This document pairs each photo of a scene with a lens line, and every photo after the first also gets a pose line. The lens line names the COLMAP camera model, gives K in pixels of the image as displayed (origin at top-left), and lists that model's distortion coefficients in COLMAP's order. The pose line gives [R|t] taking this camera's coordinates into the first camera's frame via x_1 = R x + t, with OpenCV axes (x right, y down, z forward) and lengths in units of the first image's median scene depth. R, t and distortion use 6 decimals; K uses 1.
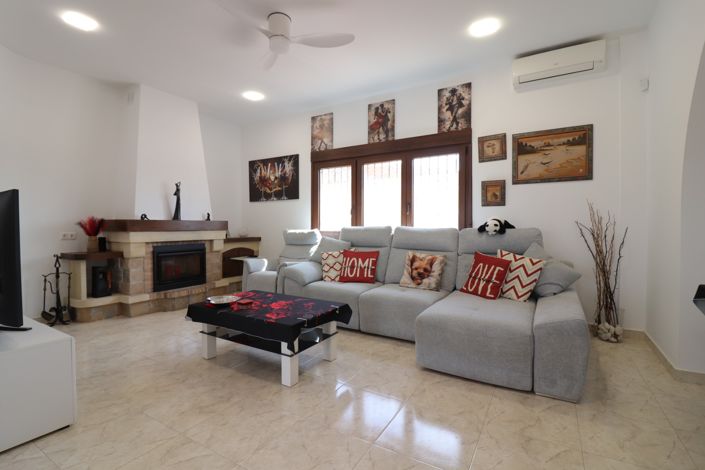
lens RADIAL K [[331.7, 0, 352.7], [0, 331.7, 234.1], [0, 0, 1]] dist [-0.008506, 0.000555]
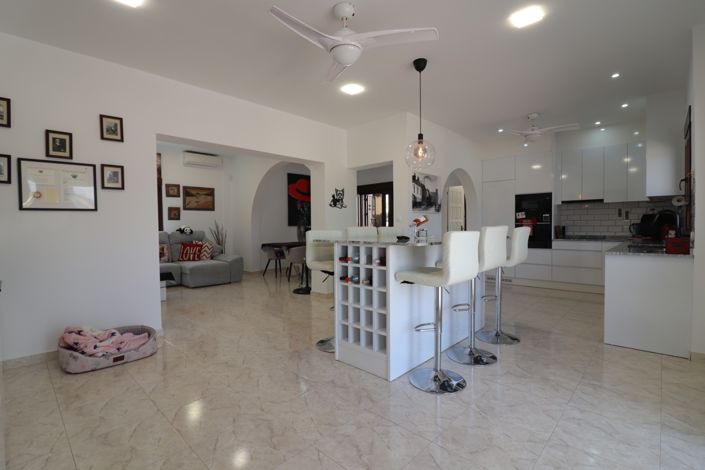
lens RADIAL K [[331.7, 0, 352.5], [0, 331.7, 234.5], [0, 0, 1]] dist [-0.008506, 0.000555]
pose [[0.236740, -0.021356, 0.971338, -1.296572], [0.029859, 0.999446, 0.014697, 0.004116], [-0.971114, 0.025524, 0.237246, -0.519227]]
